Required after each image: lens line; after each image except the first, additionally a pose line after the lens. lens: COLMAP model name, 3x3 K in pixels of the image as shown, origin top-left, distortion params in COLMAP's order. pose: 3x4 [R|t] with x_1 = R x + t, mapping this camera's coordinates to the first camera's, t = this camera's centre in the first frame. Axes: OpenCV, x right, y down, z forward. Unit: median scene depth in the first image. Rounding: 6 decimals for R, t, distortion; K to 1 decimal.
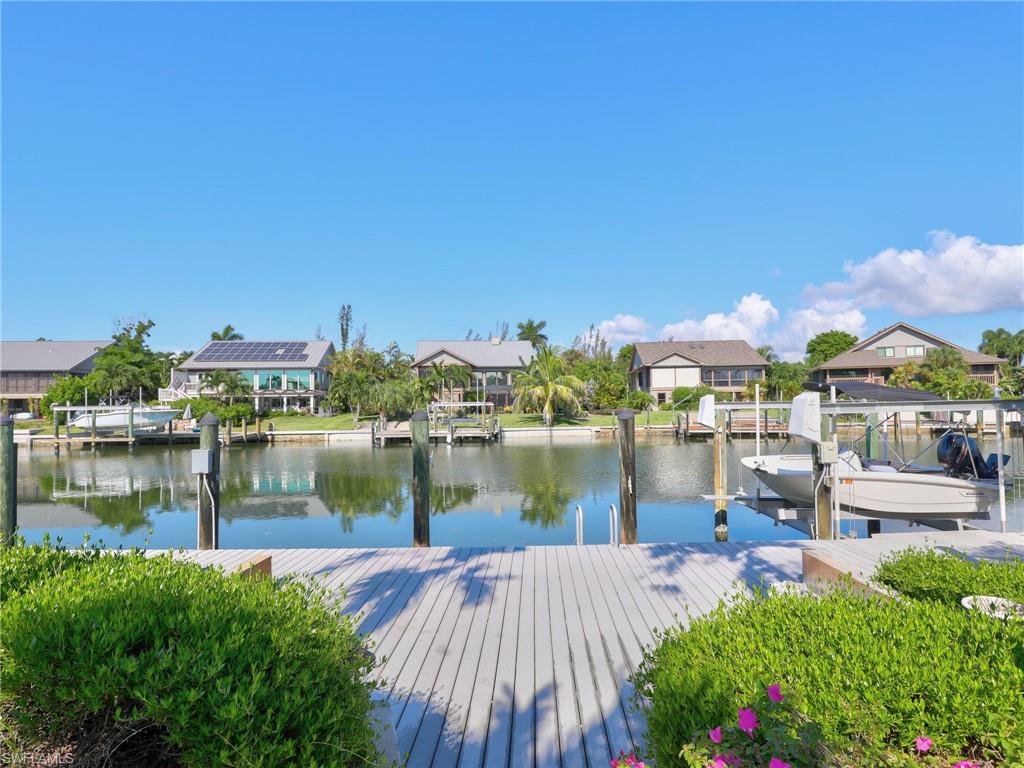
lens RADIAL K [[523.1, 0, 518.2], [0, 523.1, 385.8], [0, 0, 1]] dist [-0.031753, 0.000711]
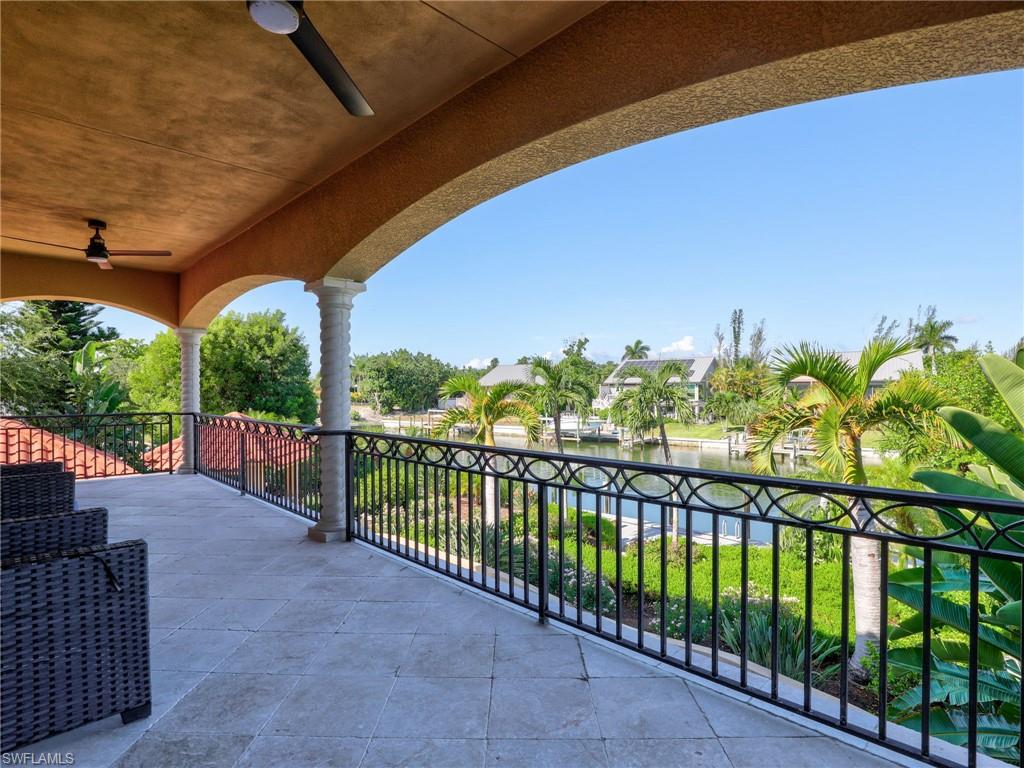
lens RADIAL K [[523.1, 0, 518.2], [0, 523.1, 385.8], [0, 0, 1]] dist [-0.031753, 0.000711]
pose [[0.732357, 0.004055, -0.680909, 0.148519], [0.018642, 0.999488, 0.026003, -0.070695], [0.680665, -0.031737, 0.731907, -0.214051]]
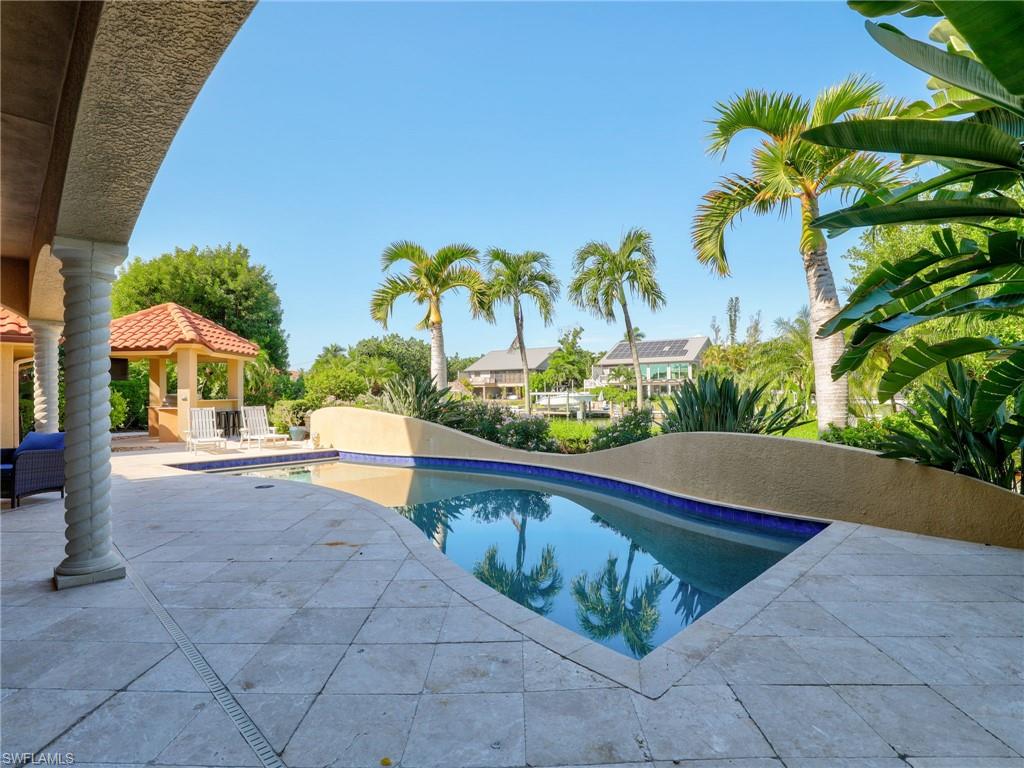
lens RADIAL K [[523.1, 0, 518.2], [0, 523.1, 385.8], [0, 0, 1]] dist [-0.031753, 0.000711]
pose [[0.732466, -0.001380, -0.680803, 0.152576], [0.021672, 0.999538, 0.021290, -0.011648], [0.680459, -0.030348, 0.732158, -0.186466]]
